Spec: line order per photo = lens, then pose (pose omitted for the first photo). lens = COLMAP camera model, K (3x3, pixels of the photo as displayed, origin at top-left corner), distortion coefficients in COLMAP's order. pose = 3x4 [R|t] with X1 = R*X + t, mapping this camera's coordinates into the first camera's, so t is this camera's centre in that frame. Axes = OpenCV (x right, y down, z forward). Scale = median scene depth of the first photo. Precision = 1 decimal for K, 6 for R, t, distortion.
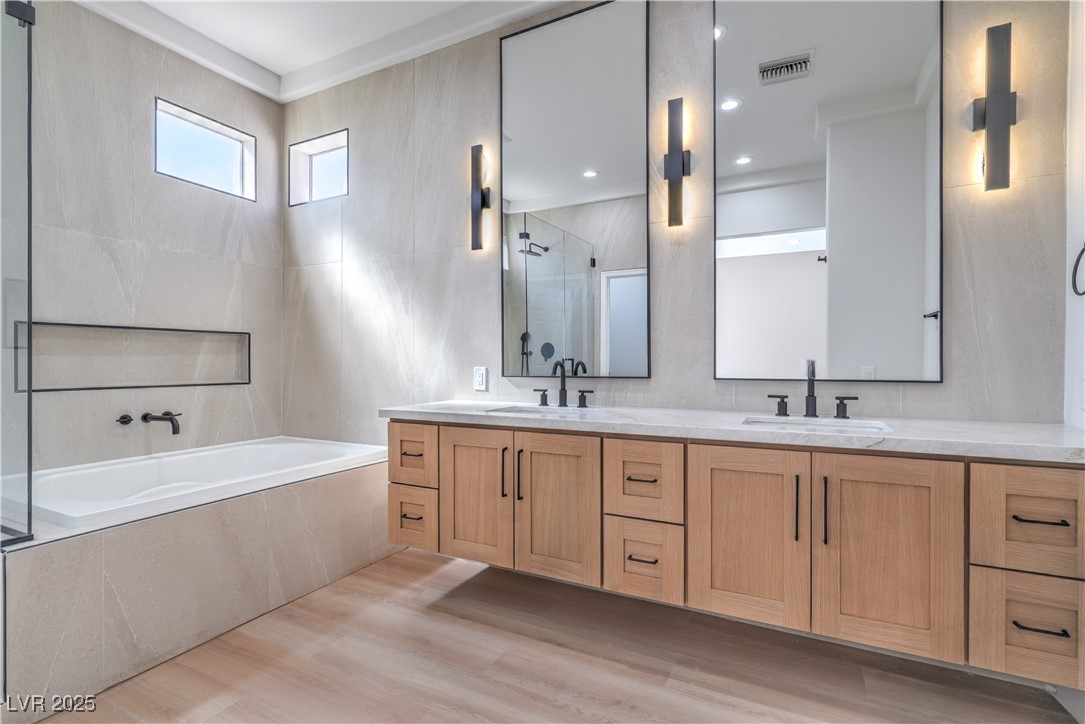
lens RADIAL K [[500.7, 0, 542.5], [0, 500.7, 362.0], [0, 0, 1]] dist [0.000658, 0.000413]
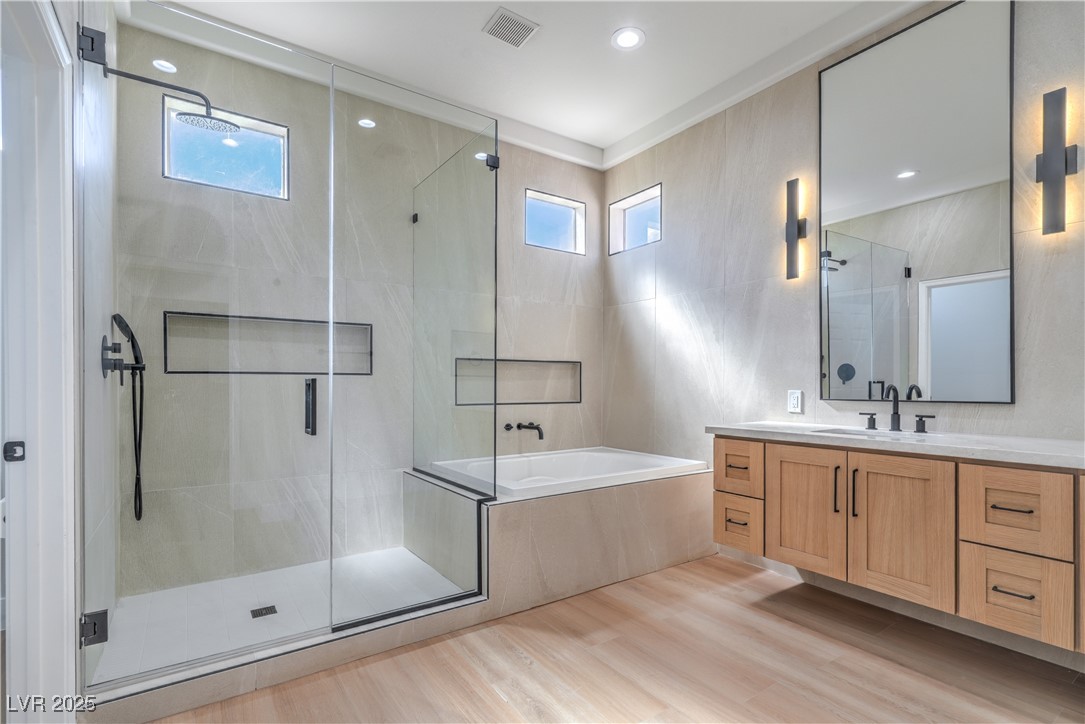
lens RADIAL K [[507.2, 0, 542.2], [0, 507.2, 385.7], [0, 0, 1]] dist [-0.000094, 0.000959]
pose [[0.880973, 0.001483, -0.473164, -0.093837], [-0.000702, 0.999998, 0.001827, -0.001279], [0.473166, -0.001278, 0.880972, -0.195421]]
